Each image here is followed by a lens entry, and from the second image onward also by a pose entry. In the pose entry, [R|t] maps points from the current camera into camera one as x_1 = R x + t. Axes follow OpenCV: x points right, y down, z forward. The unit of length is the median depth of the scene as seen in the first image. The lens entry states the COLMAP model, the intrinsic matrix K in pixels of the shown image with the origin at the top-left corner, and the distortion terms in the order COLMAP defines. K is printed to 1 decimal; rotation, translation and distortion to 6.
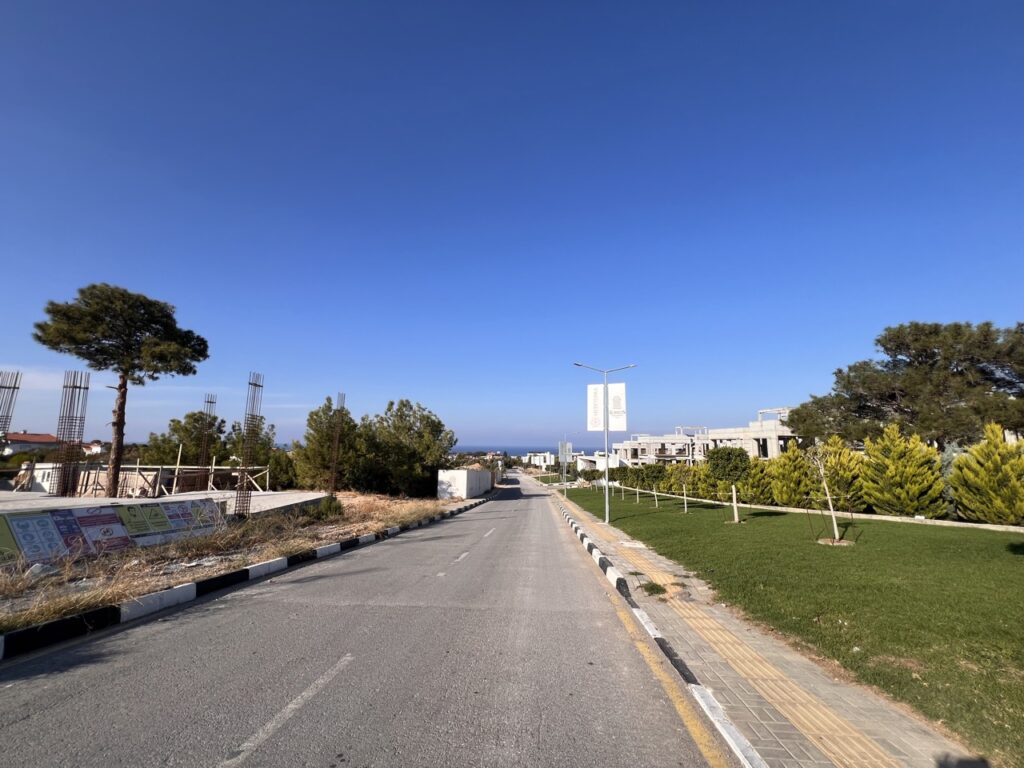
lens RADIAL K [[409.3, 0, 510.6], [0, 409.3, 383.0], [0, 0, 1]] dist [-0.000647, 0.000028]
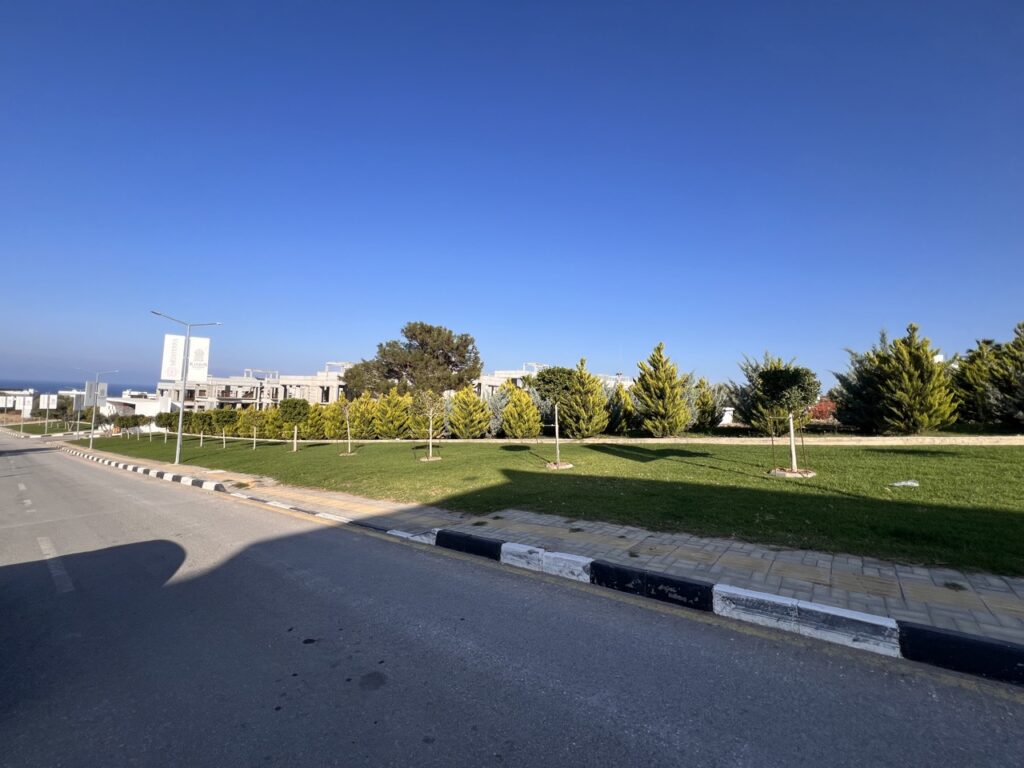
lens RADIAL K [[409.3, 0, 510.6], [0, 409.3, 383.0], [0, 0, 1]] dist [-0.000647, 0.000028]
pose [[0.569031, 0.047276, 0.820956, -0.108701], [-0.160631, 0.985504, 0.054587, -0.049855], [-0.806474, -0.162933, 0.568376, -0.204807]]
